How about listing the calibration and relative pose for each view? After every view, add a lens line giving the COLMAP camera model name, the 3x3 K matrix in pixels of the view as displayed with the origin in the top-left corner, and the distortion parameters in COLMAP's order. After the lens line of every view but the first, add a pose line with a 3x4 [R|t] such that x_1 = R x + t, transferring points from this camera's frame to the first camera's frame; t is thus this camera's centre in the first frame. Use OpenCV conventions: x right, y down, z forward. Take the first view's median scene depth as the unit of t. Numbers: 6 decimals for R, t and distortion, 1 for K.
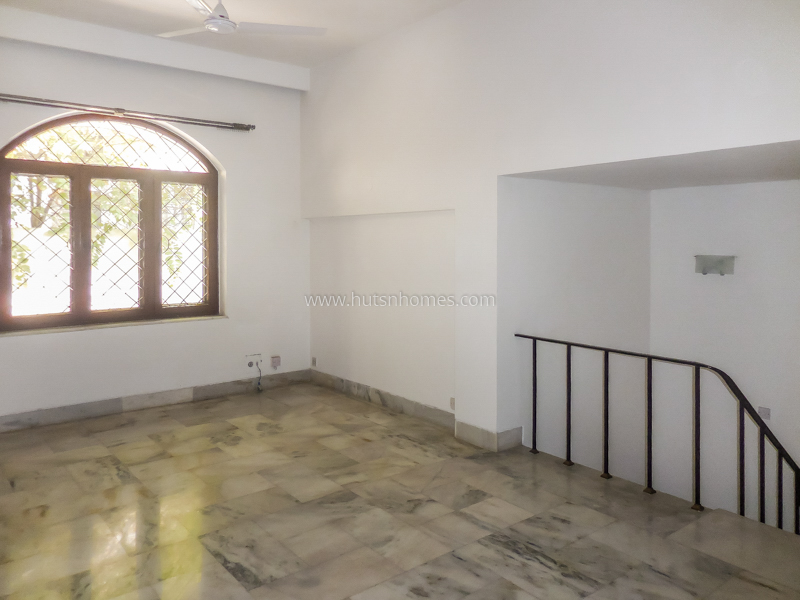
lens RADIAL K [[616.9, 0, 402.3], [0, 616.9, 232.6], [0, 0, 1]] dist [0.005656, 0.006052]
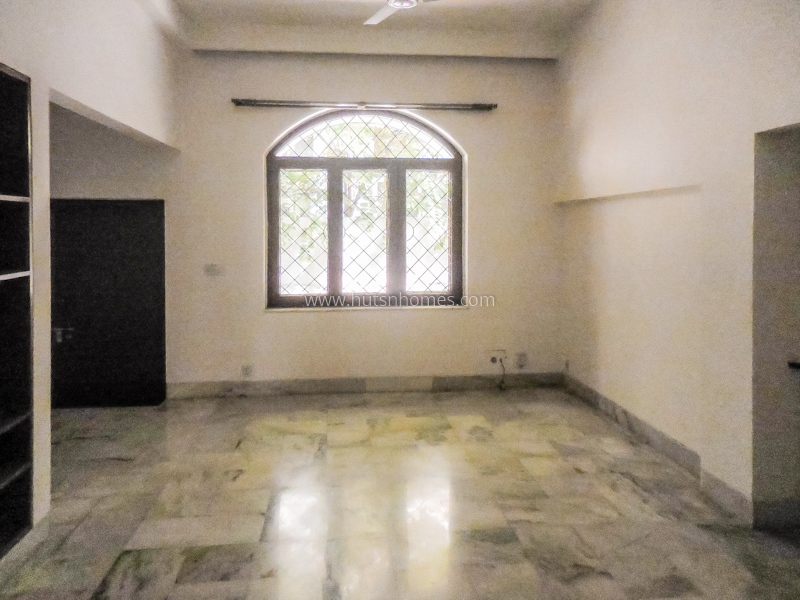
lens RADIAL K [[616.9, 0, 402.3], [0, 616.9, 232.6], [0, 0, 1]] dist [0.005656, 0.006052]
pose [[0.837727, 0.003105, -0.546080, 0.168444], [0.009274, 0.999759, 0.019913, -0.000205], [0.546010, -0.021746, 0.837496, 0.161100]]
